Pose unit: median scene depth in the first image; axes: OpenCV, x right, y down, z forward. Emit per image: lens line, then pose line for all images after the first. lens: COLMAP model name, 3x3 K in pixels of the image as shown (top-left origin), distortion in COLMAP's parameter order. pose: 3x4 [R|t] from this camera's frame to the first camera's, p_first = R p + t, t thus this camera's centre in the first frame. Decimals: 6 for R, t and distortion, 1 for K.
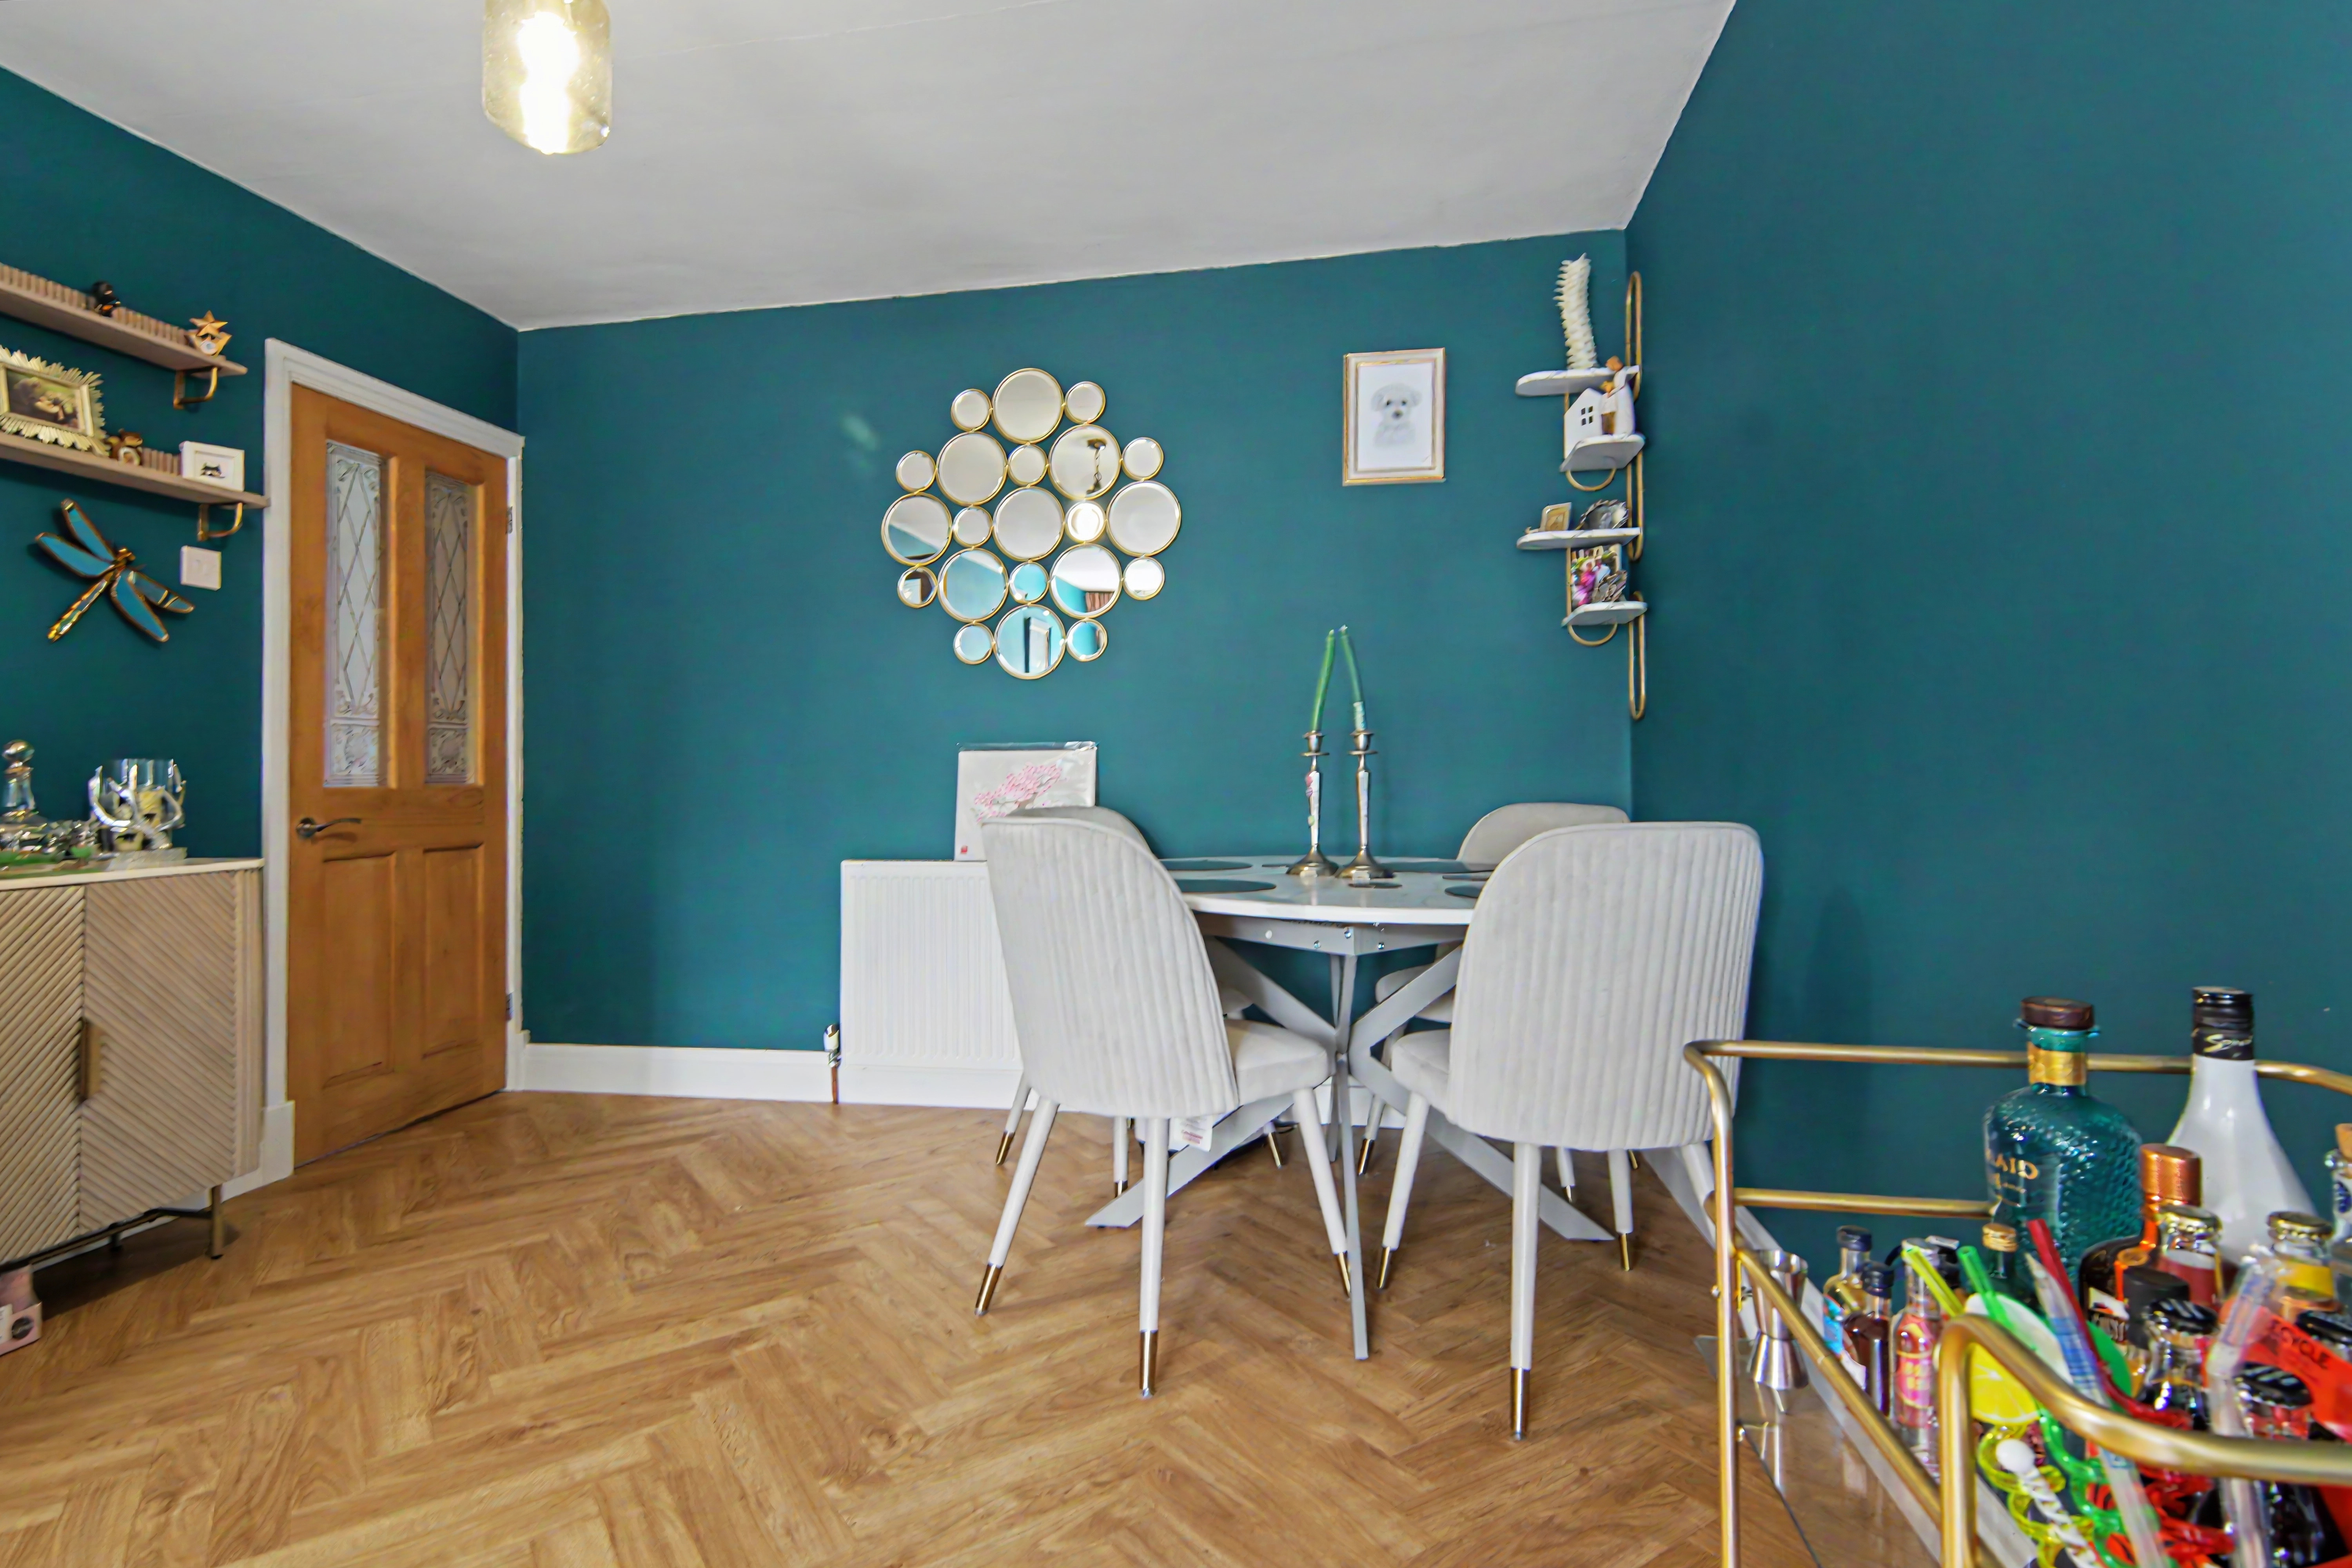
lens RADIAL K [[1121.5, 0, 1163.2], [0, 1121.5, 777.8], [0, 0, 1]] dist [0.029337, -0.021957]
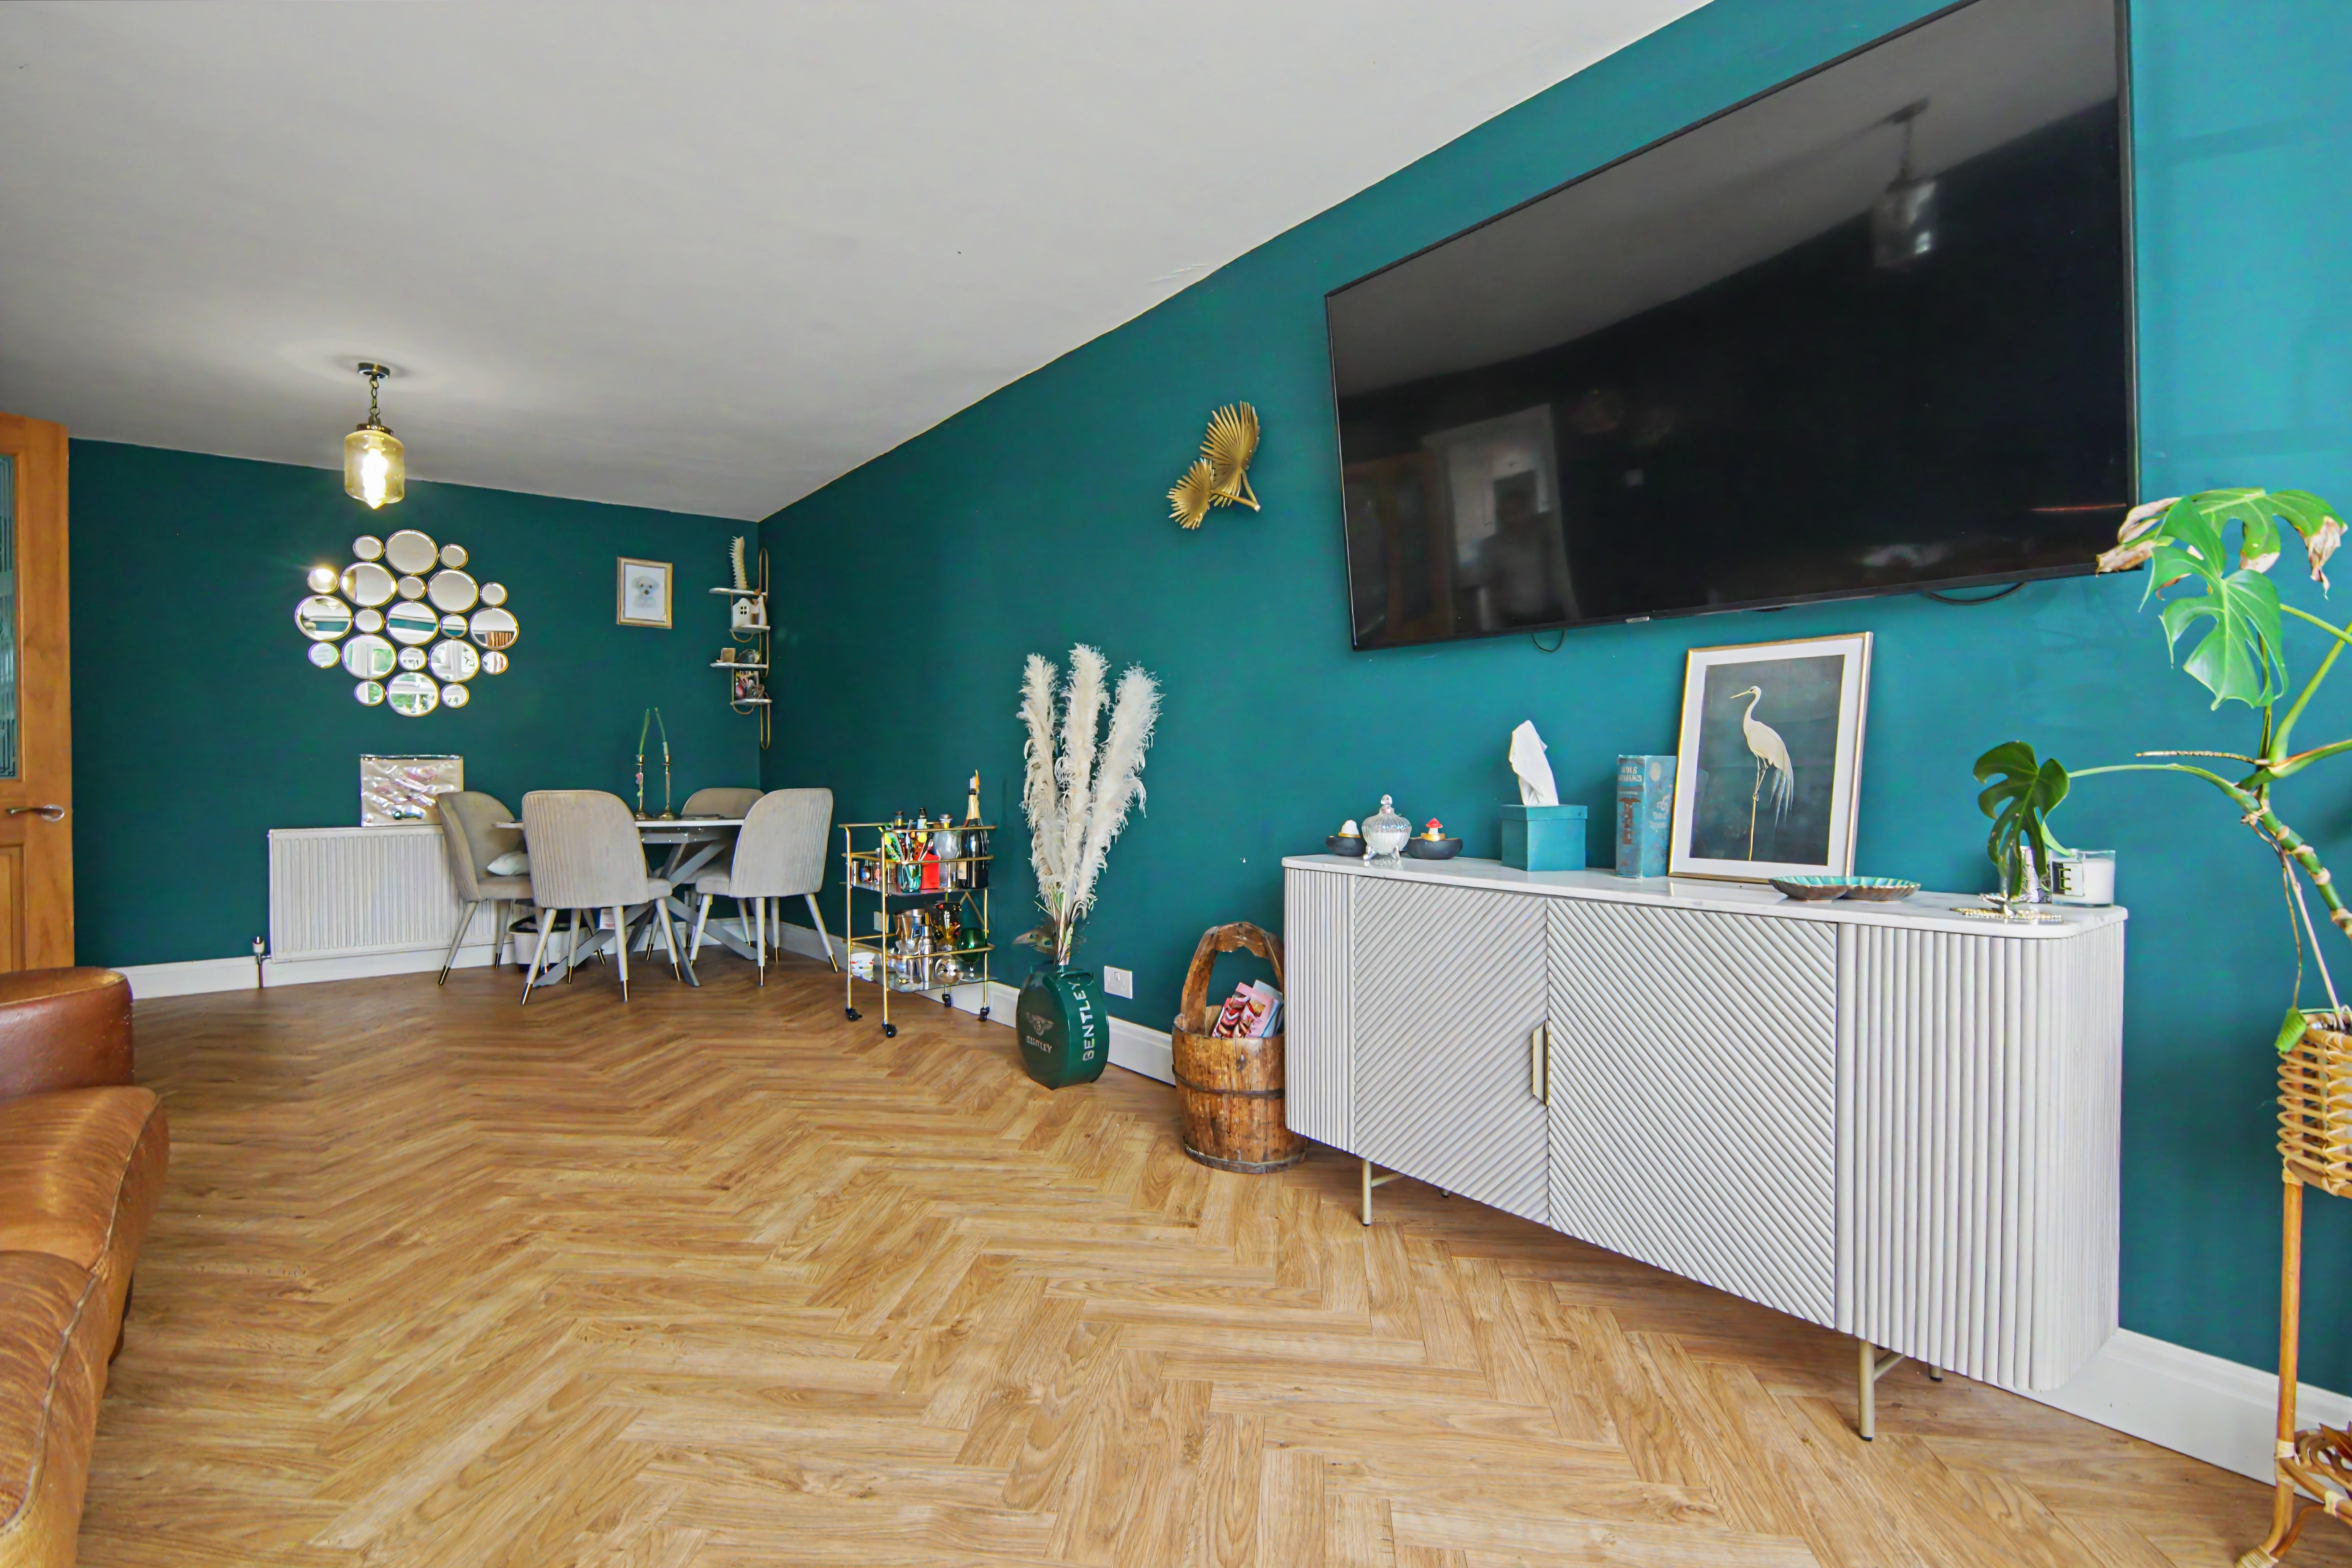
lens RADIAL K [[1121.5, 0, 1163.2], [0, 1121.5, 777.8], [0, 0, 1]] dist [0.029337, -0.021957]
pose [[0.670815, -0.000759, 0.741625, -0.629010], [-0.000547, 0.999999, 0.001518, -0.000208], [-0.741625, -0.001424, 0.670813, -0.965577]]
